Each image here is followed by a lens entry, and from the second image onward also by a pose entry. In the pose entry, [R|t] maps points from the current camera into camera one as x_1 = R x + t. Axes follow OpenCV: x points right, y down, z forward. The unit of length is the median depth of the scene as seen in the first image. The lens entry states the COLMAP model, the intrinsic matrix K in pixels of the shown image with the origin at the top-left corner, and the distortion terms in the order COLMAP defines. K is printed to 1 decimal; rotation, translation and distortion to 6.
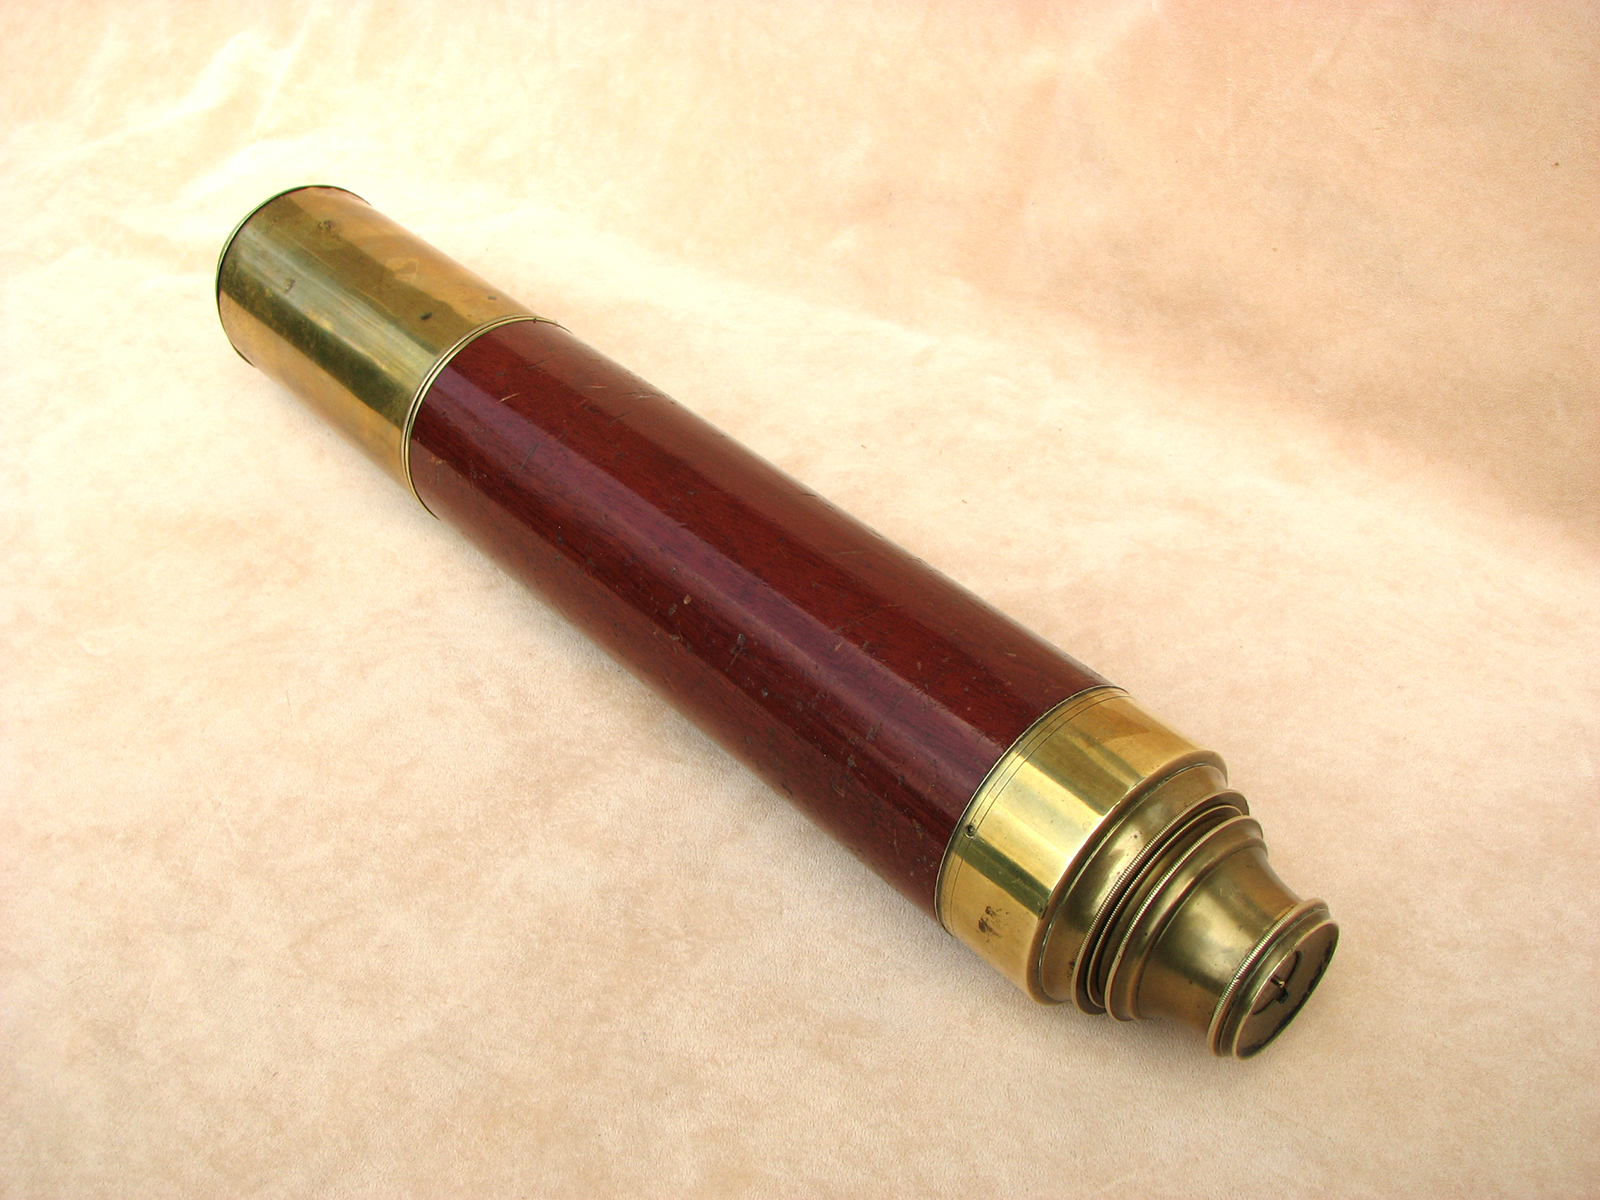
lens RADIAL K [[1721.2, 0, 796.0], [0, 1721.2, 604.6], [0, 0, 1]] dist [-0.004188, 0.000000]
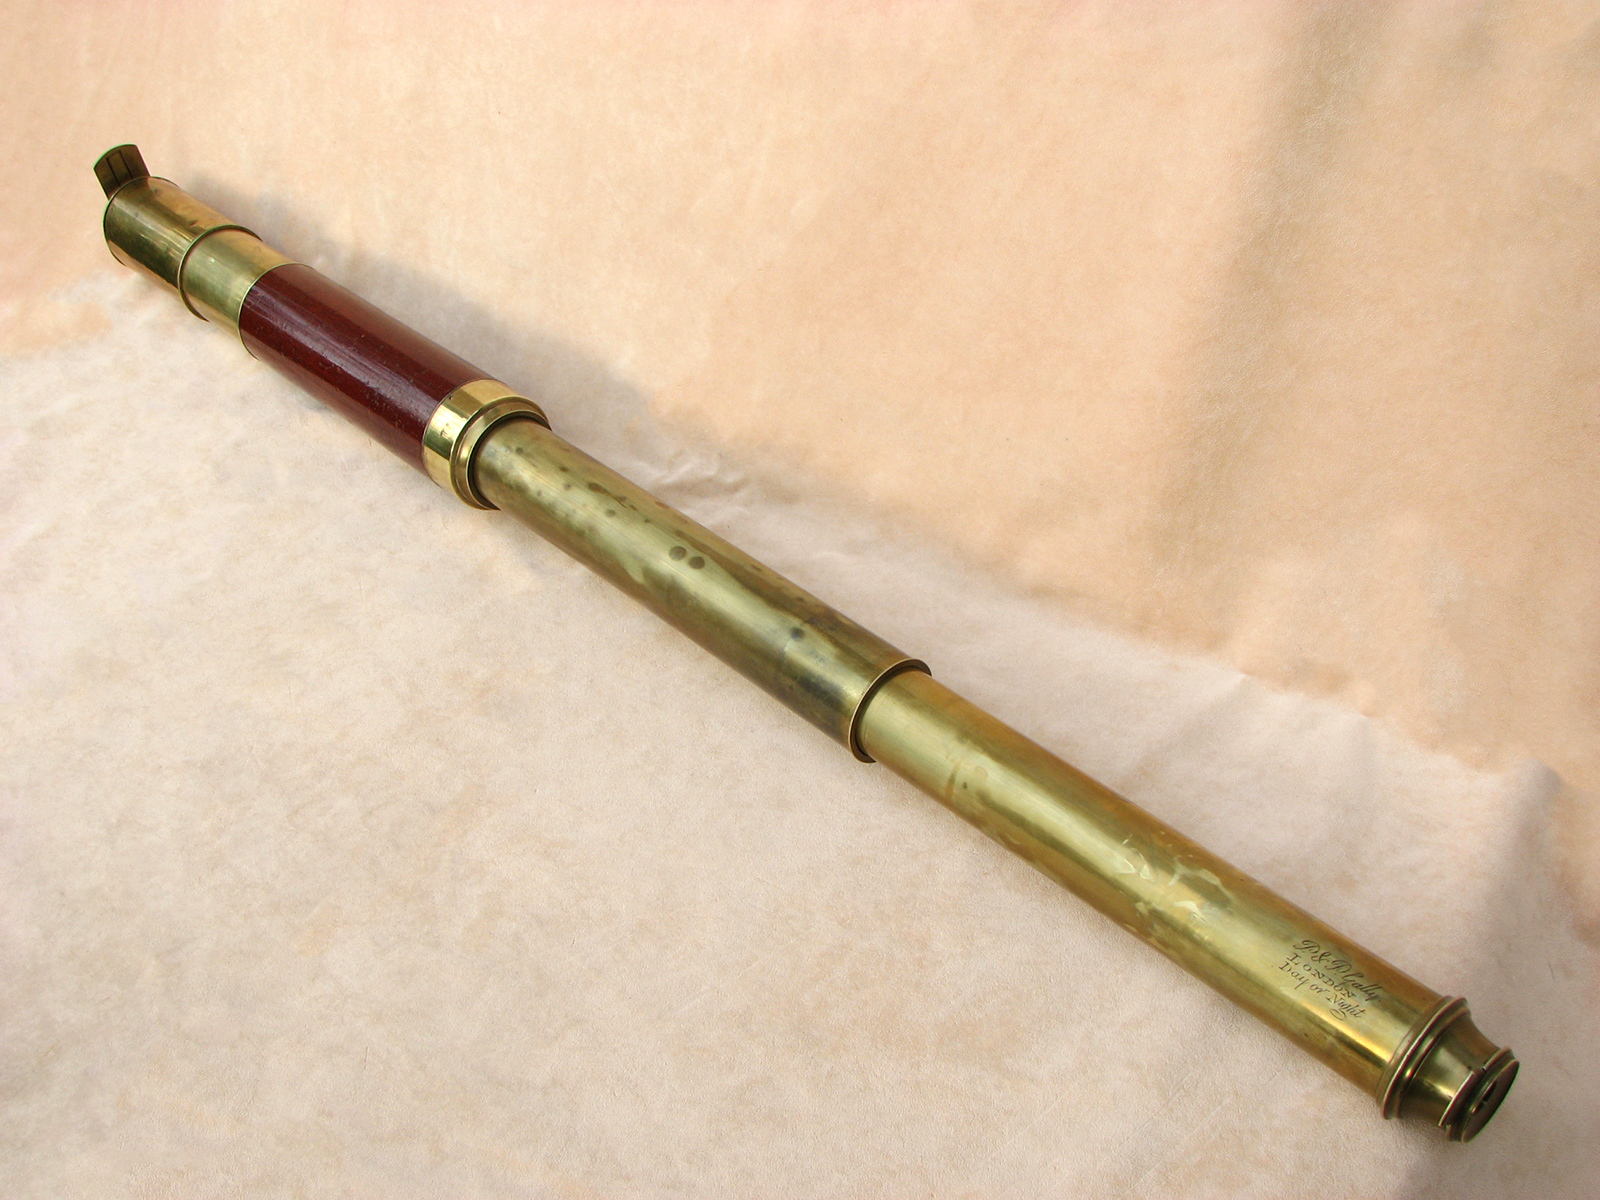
lens RADIAL K [[1721.2, 0, 787.4], [0, 1721.2, 608.5], [0, 0, 1]] dist [-0.004188, 0.000000]
pose [[0.998632, -0.022882, -0.047017, 0.324982], [0.022397, 0.999691, -0.010815, 0.000661], [0.047250, 0.009747, 0.998836, -0.807879]]
